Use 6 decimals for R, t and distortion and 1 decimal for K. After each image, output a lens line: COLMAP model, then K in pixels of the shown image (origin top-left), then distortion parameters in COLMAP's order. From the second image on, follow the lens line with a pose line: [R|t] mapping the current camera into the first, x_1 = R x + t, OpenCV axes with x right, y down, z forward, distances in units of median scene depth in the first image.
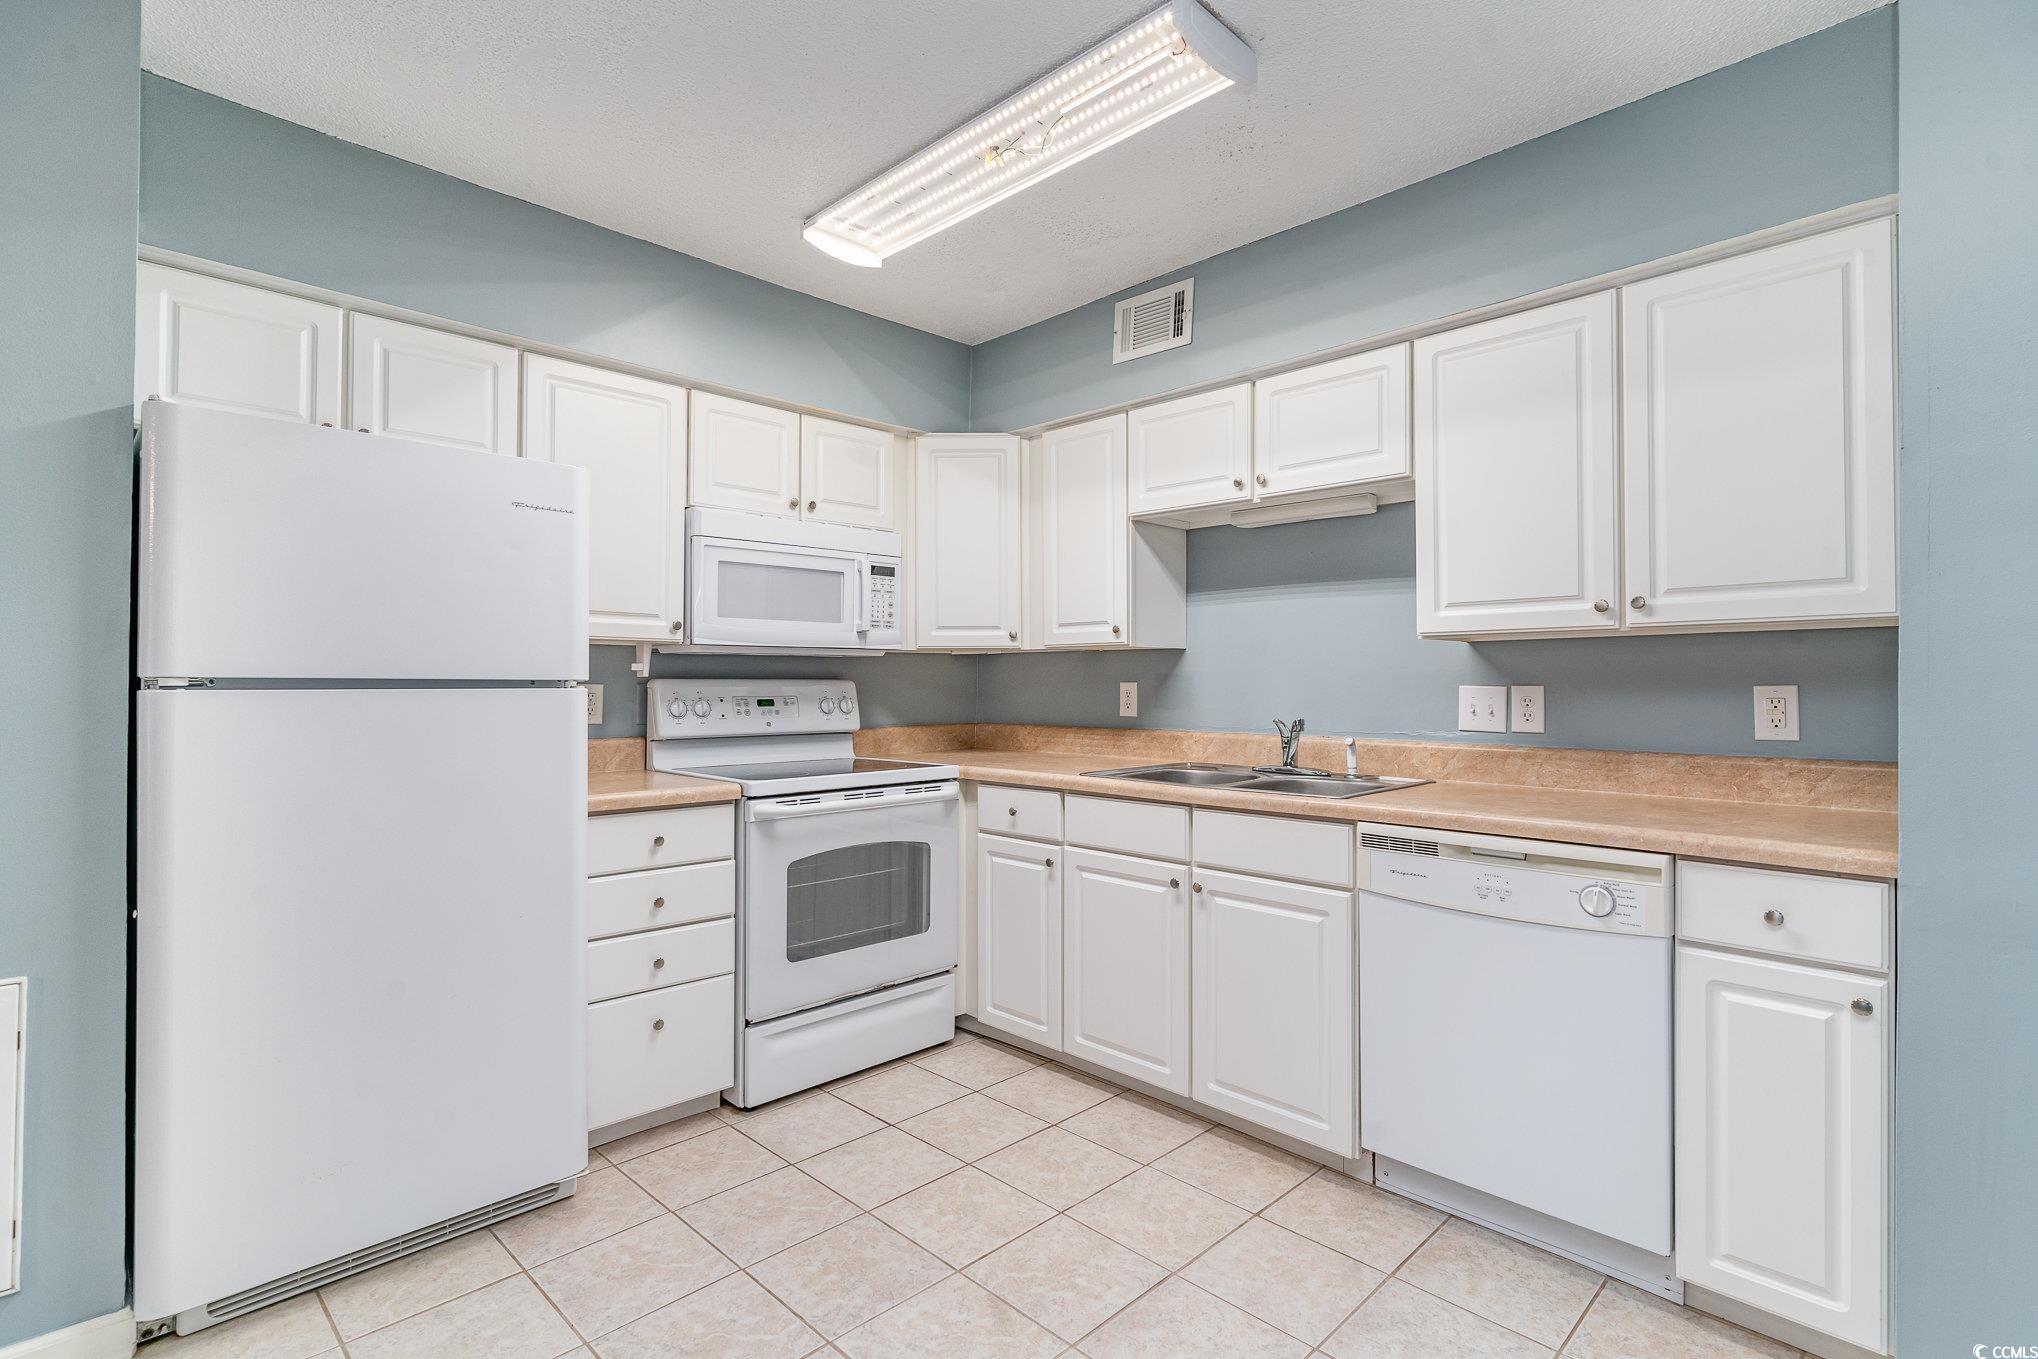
lens RADIAL K [[972.7, 0, 909.5], [0, 972.7, 680.0], [0, 0, 1]] dist [0.002297, 0.000716]
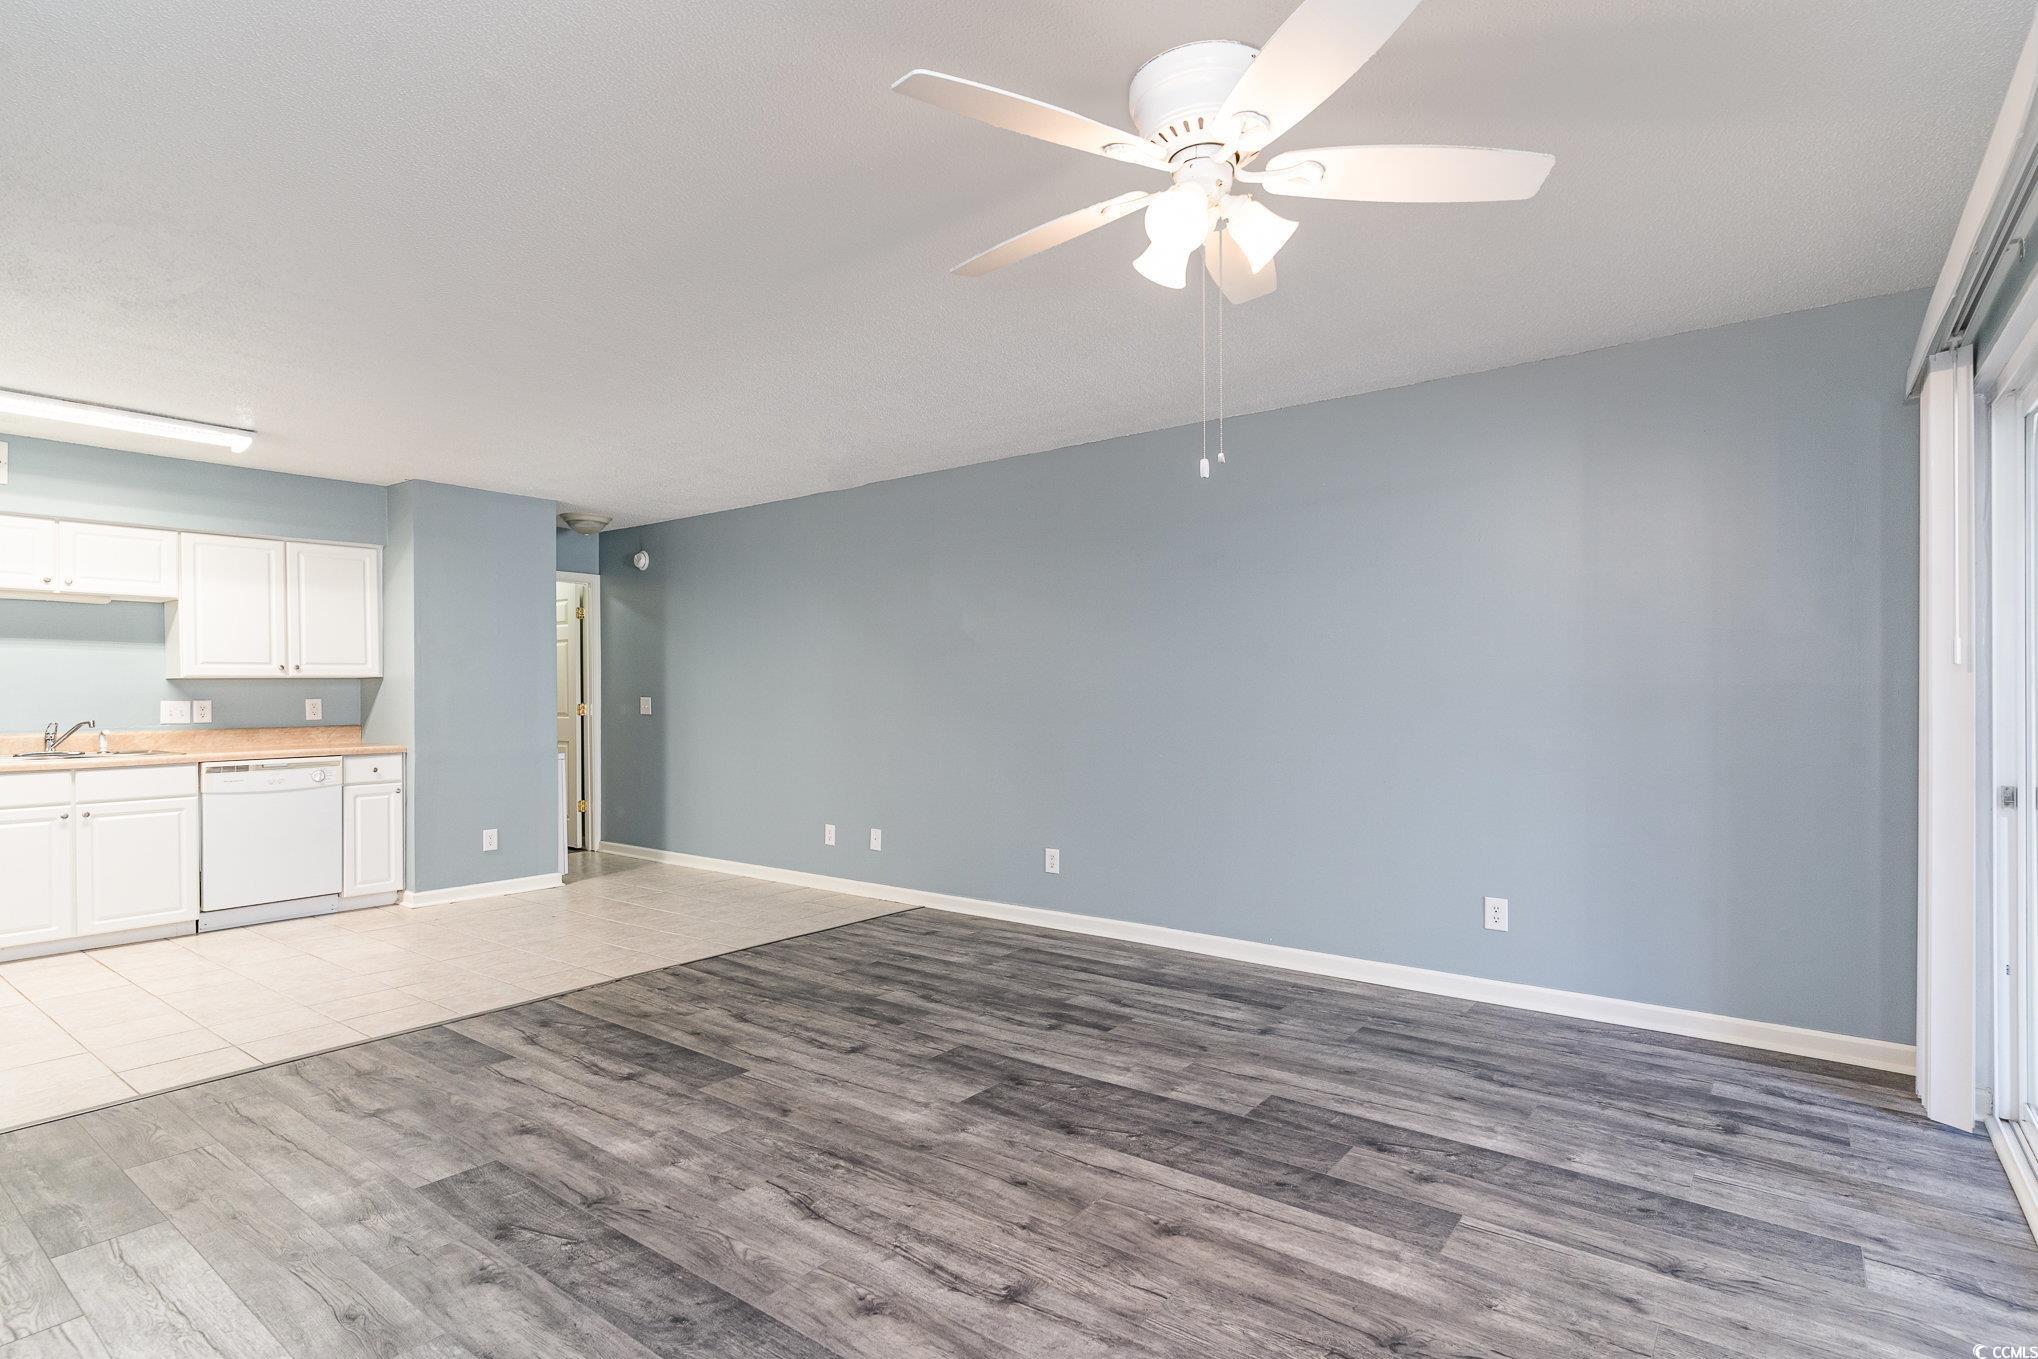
lens RADIAL K [[991.7, 0, 1117.8], [0, 991.7, 696.7], [0, 0, 1]] dist [-0.000053, 0.000523]
pose [[-0.235926, -0.001525, 0.971770, -1.790075], [0.005959, 0.999978, 0.003016, 0.003193], [-0.971753, 0.006502, -0.235911, -0.383044]]
